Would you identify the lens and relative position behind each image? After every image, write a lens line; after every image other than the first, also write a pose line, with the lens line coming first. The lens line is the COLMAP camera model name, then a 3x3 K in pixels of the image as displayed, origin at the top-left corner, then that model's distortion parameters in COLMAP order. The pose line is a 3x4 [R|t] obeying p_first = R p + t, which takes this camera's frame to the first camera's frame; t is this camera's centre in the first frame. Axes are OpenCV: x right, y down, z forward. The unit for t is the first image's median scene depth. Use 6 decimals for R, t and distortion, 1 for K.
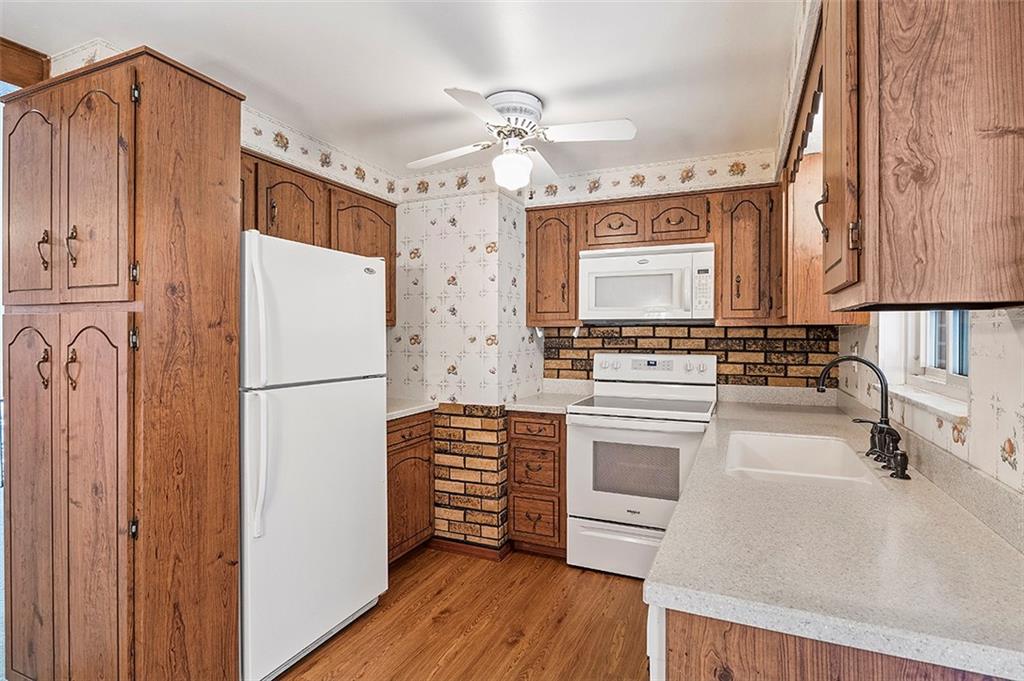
lens RADIAL K [[515.3, 0, 517.7], [0, 515.3, 335.4], [0, 0, 1]] dist [-0.001631, -0.001097]
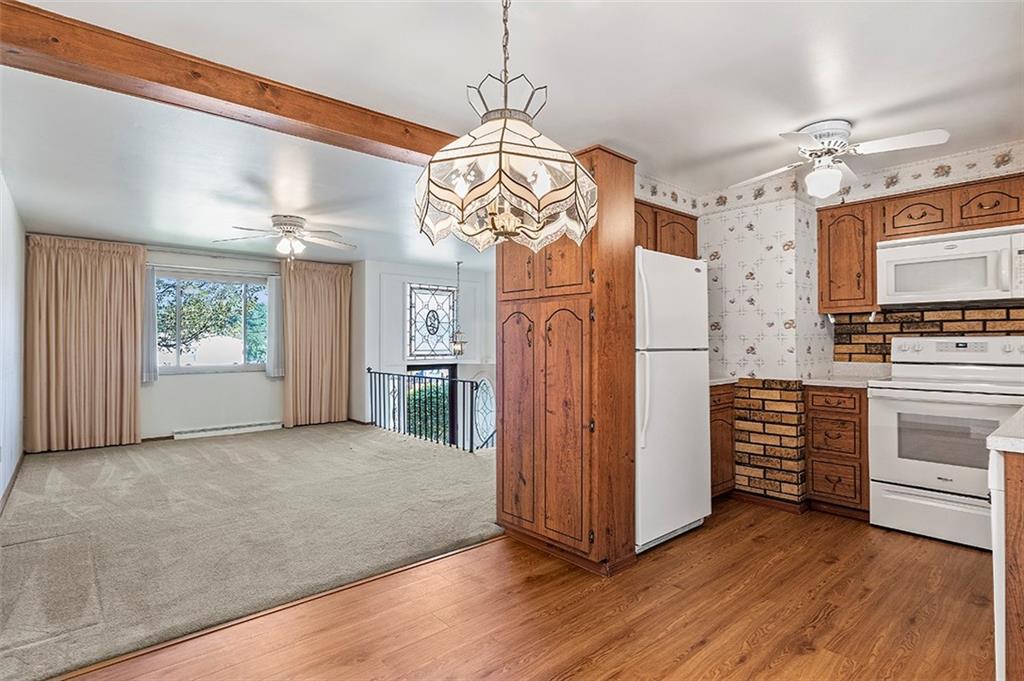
lens RADIAL K [[515.3, 0, 517.7], [0, 515.3, 335.4], [0, 0, 1]] dist [-0.001631, -0.001097]
pose [[0.908249, -0.010833, -0.418289, -0.122310], [0.004925, 0.999872, -0.015203, 0.049224], [0.418401, 0.011748, 0.908187, -0.323652]]
